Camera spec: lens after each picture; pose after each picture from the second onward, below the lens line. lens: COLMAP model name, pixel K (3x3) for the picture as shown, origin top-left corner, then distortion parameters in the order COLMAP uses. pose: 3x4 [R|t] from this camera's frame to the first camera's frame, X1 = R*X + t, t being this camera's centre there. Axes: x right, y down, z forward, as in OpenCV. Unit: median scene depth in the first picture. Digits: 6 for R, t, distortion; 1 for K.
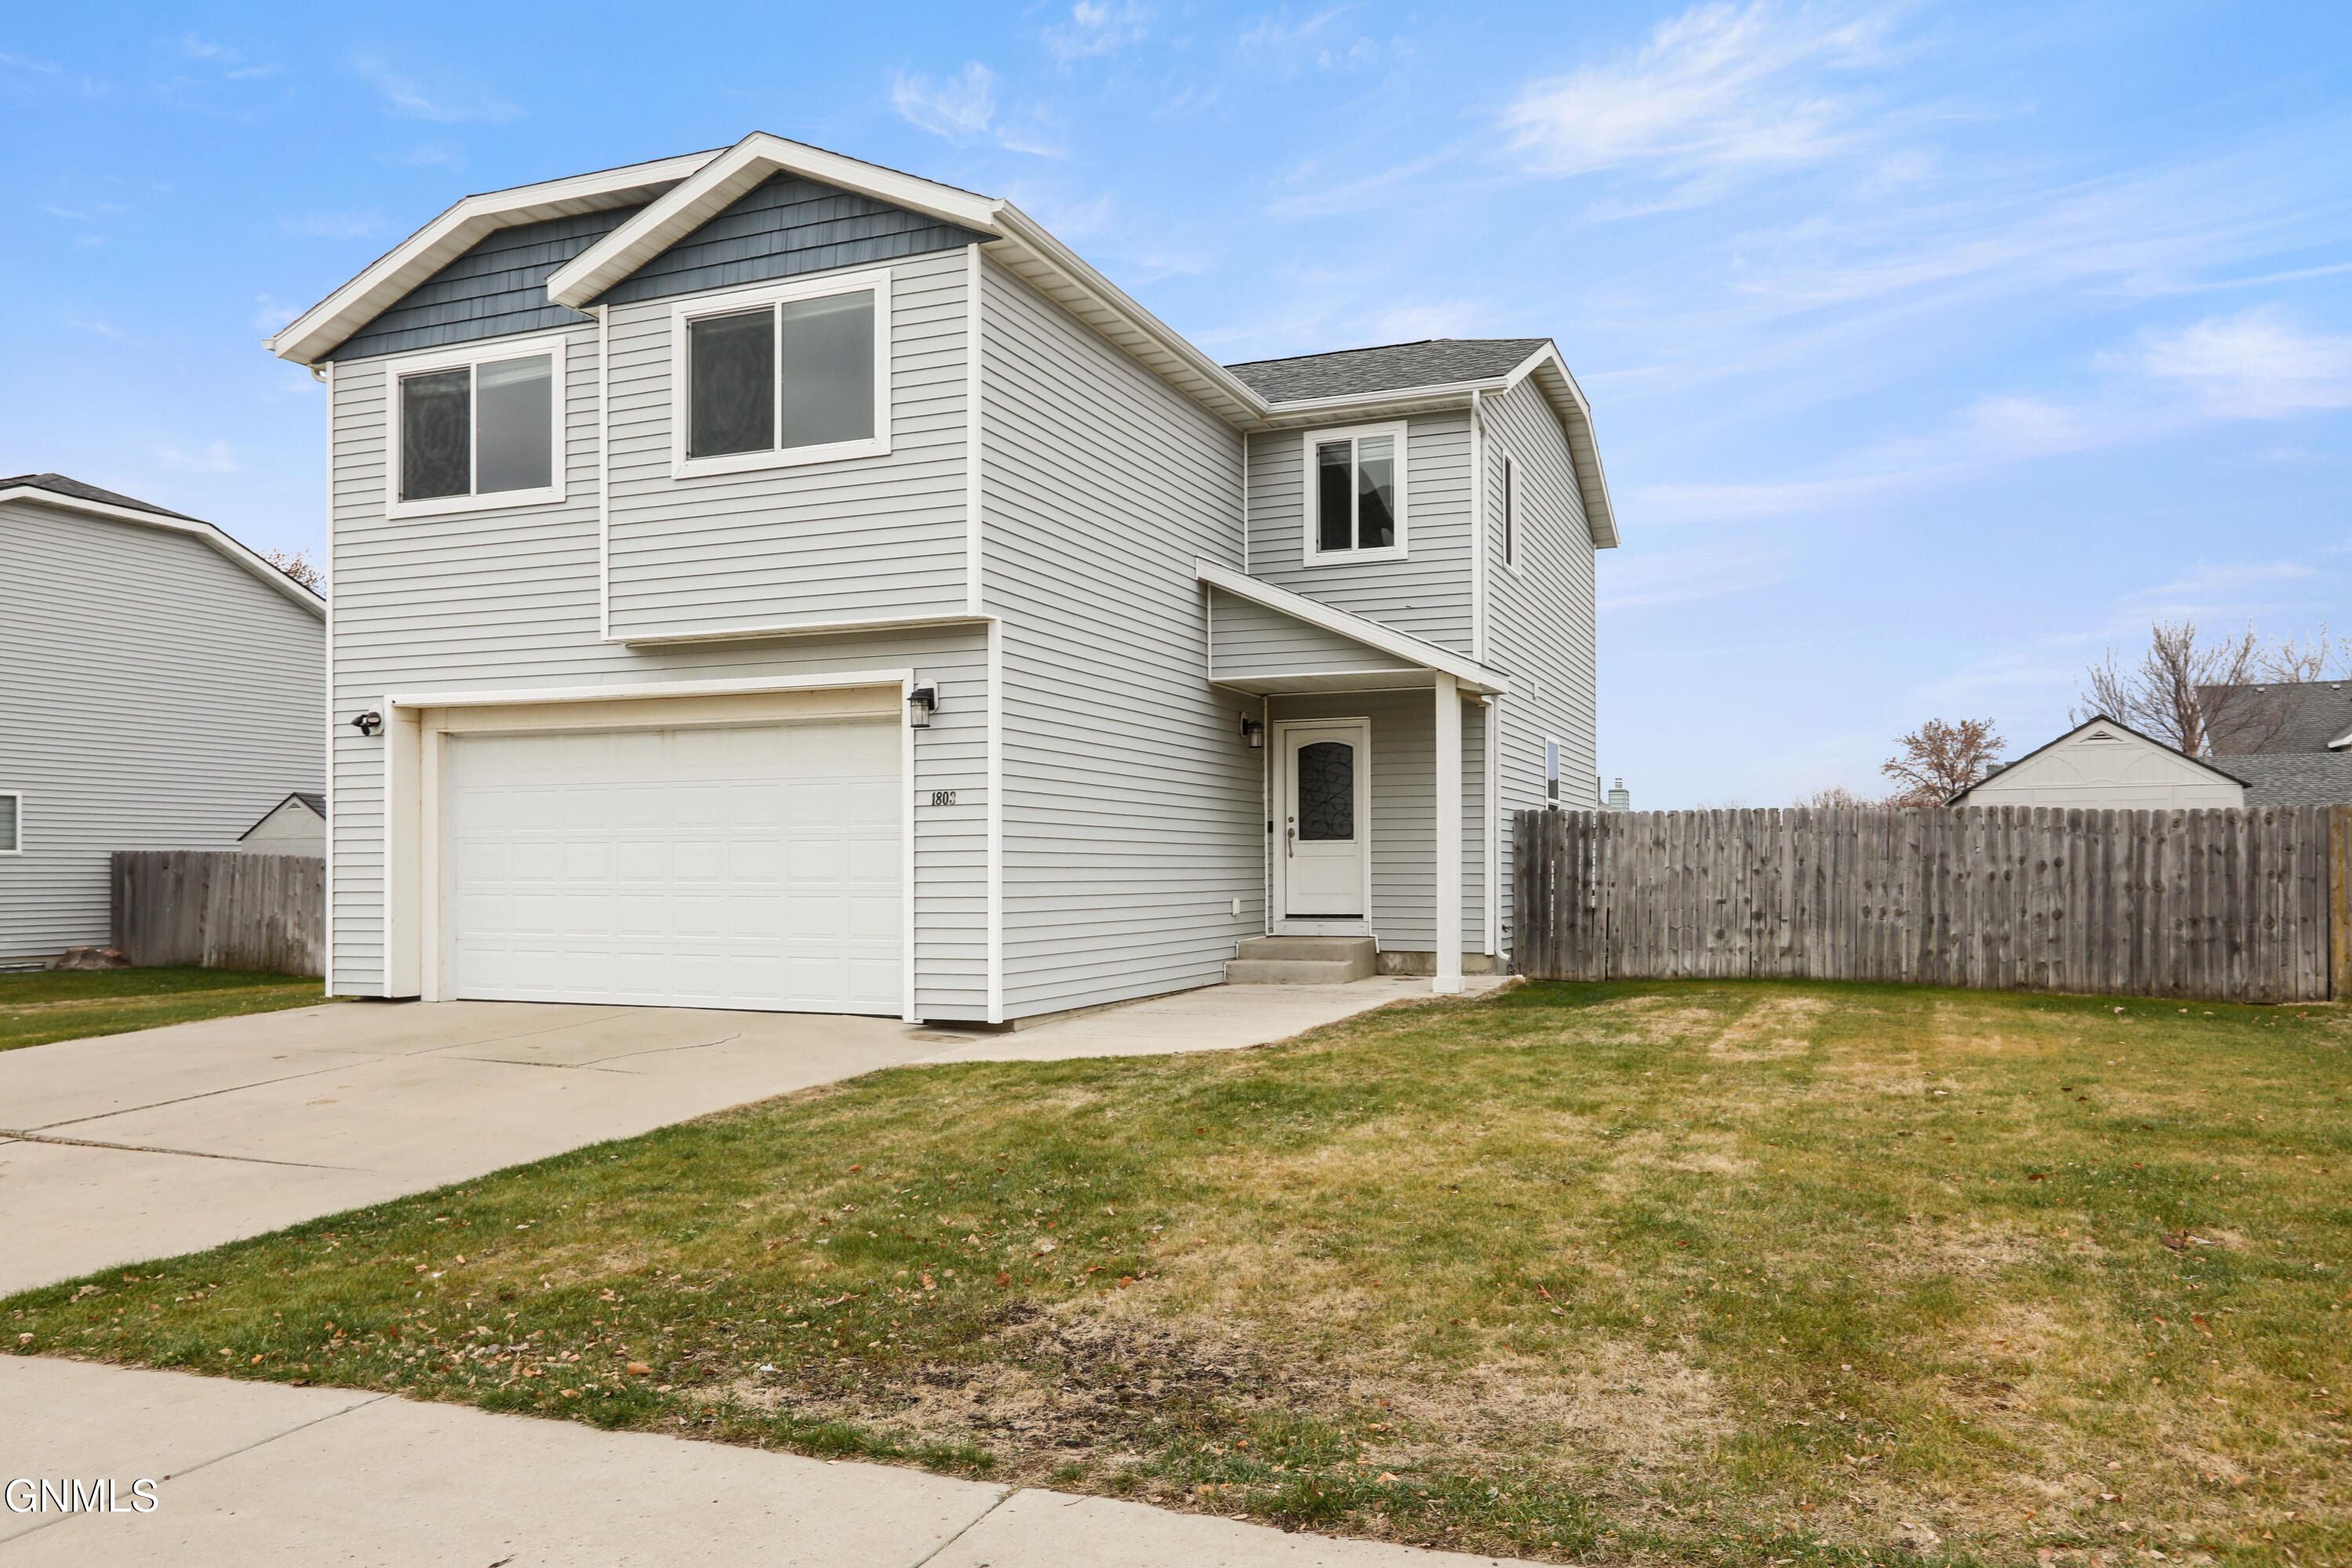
lens RADIAL K [[1692.5, 0, 1173.4], [0, 1692.5, 861.9], [0, 0, 1]] dist [0.005981, 0.005940]
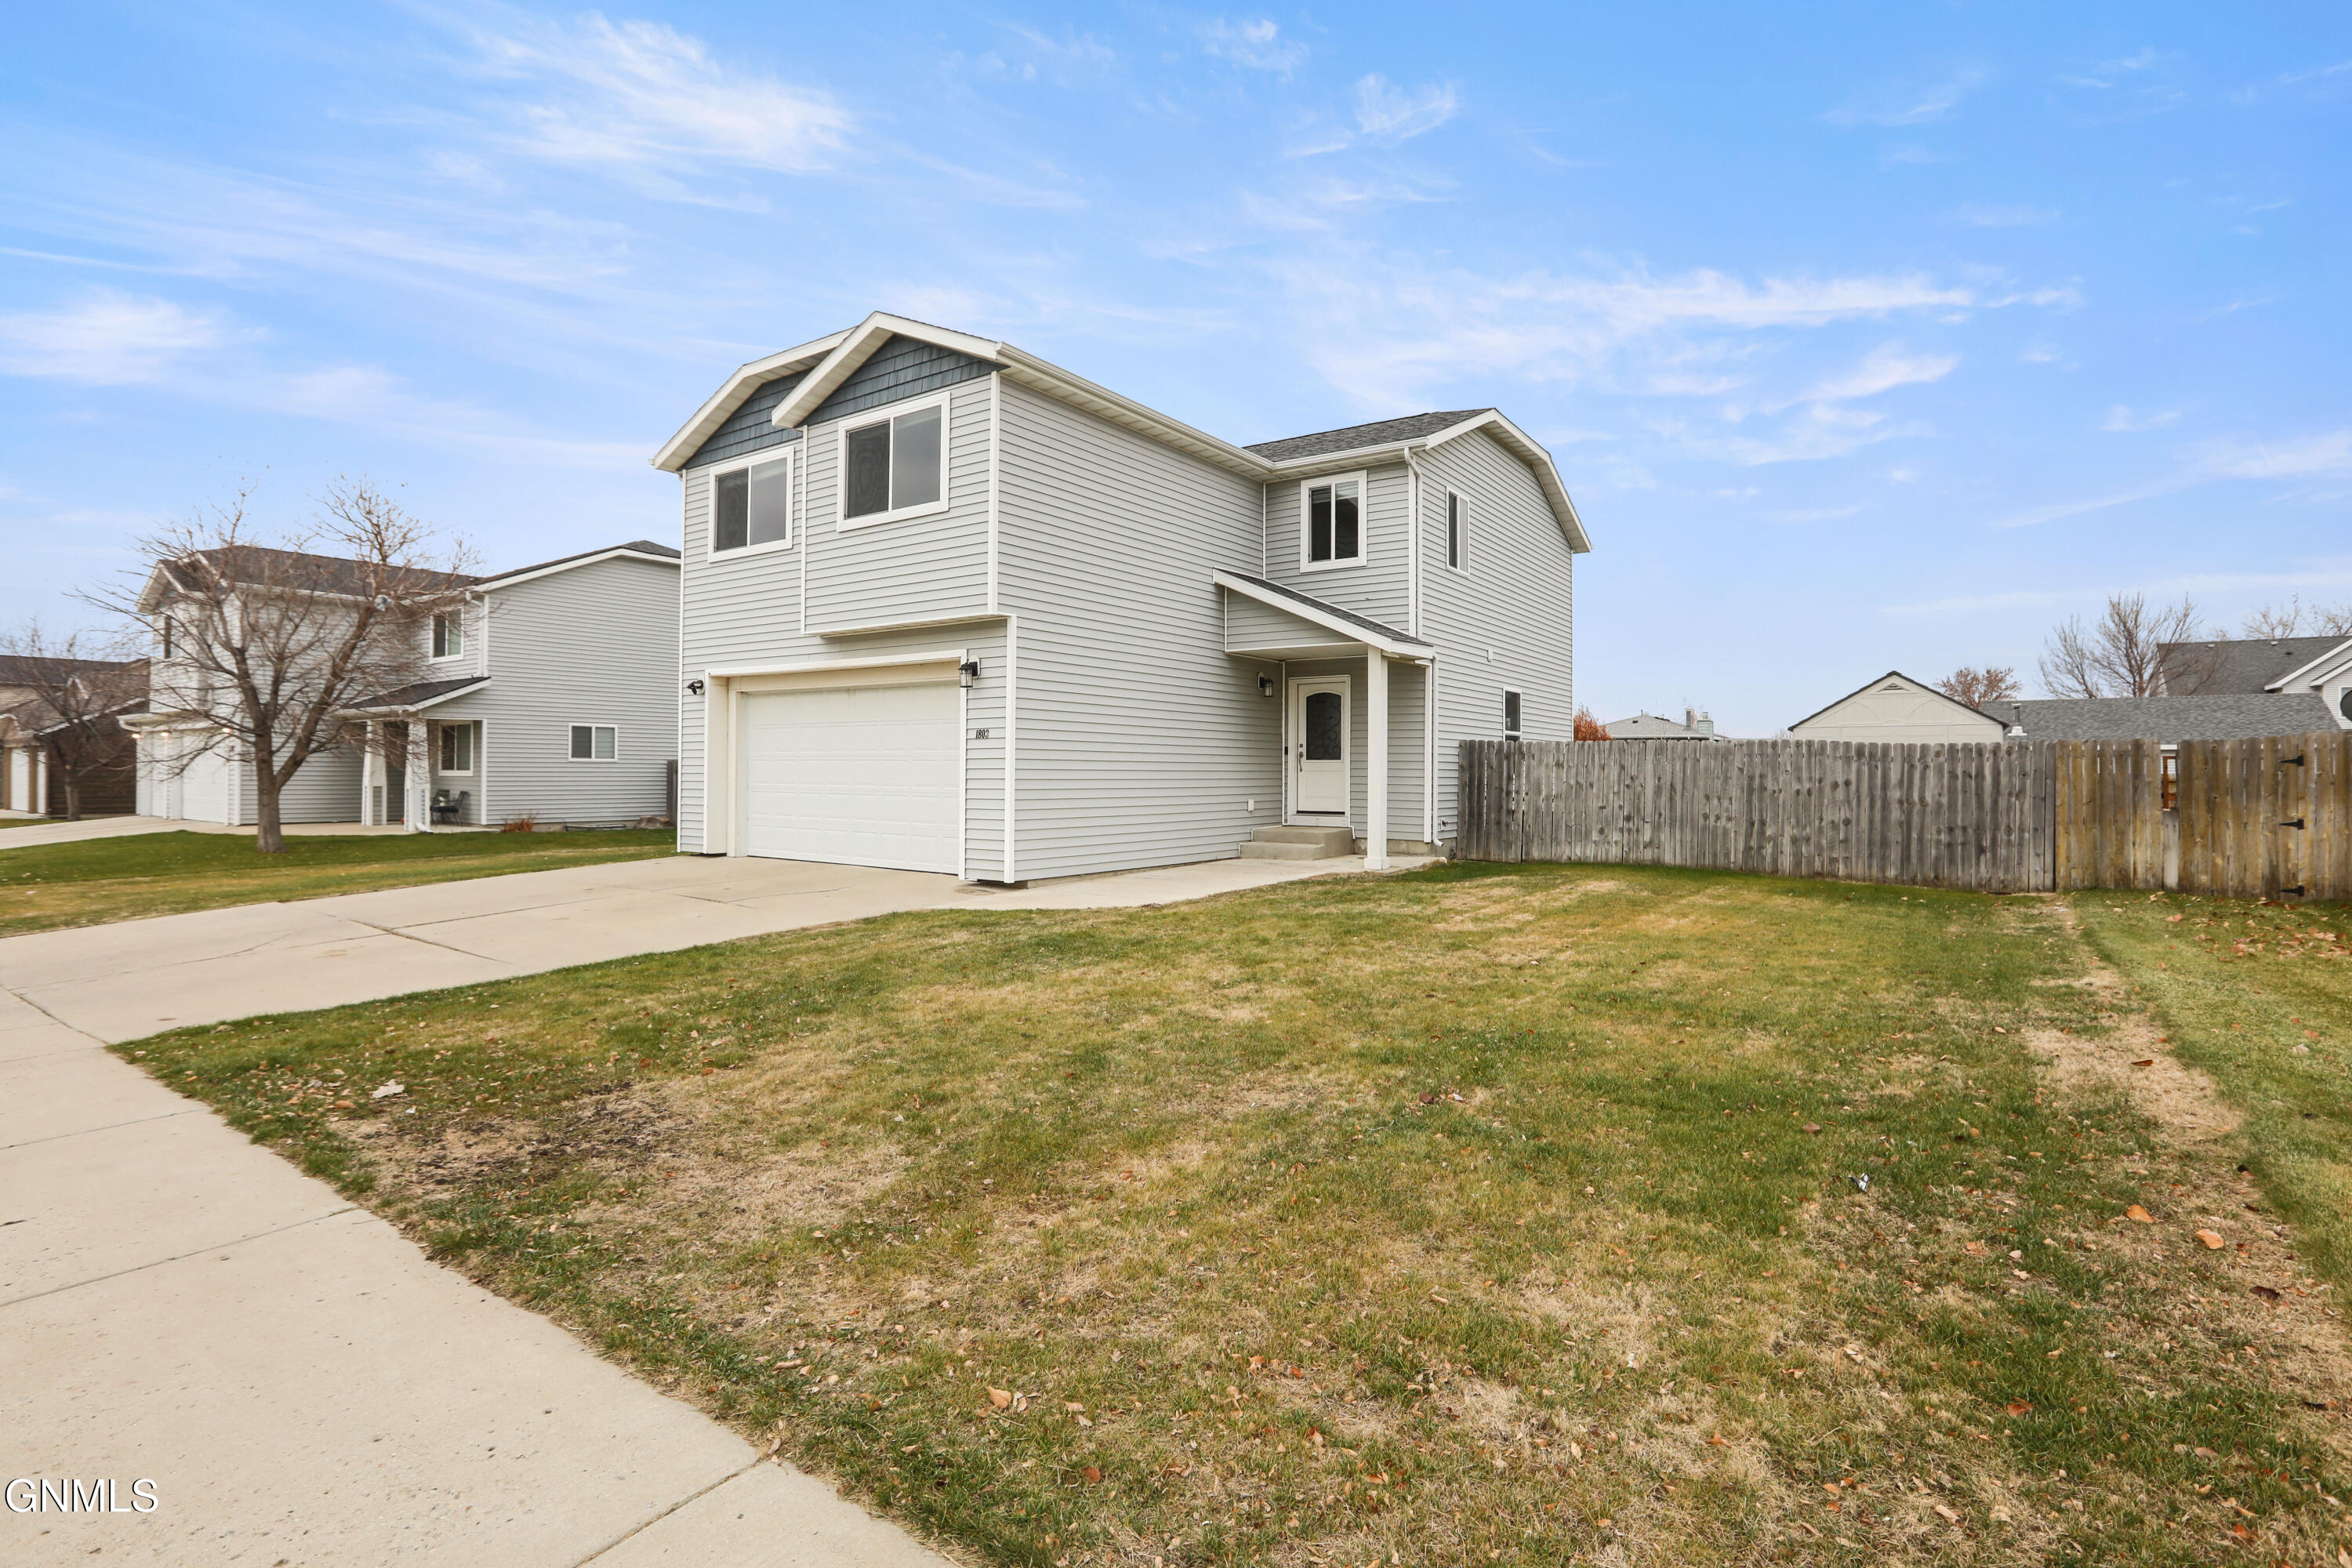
lens RADIAL K [[1114.6, 0, 1187.9], [0, 1114.6, 762.4], [0, 0, 1]] dist [-0.051270, 0.021002]
pose [[0.976489, 0.008603, -0.215394, 0.208212], [-0.009202, 0.999956, -0.001777, -0.009456], [0.215369, 0.003717, 0.976526, 0.049719]]
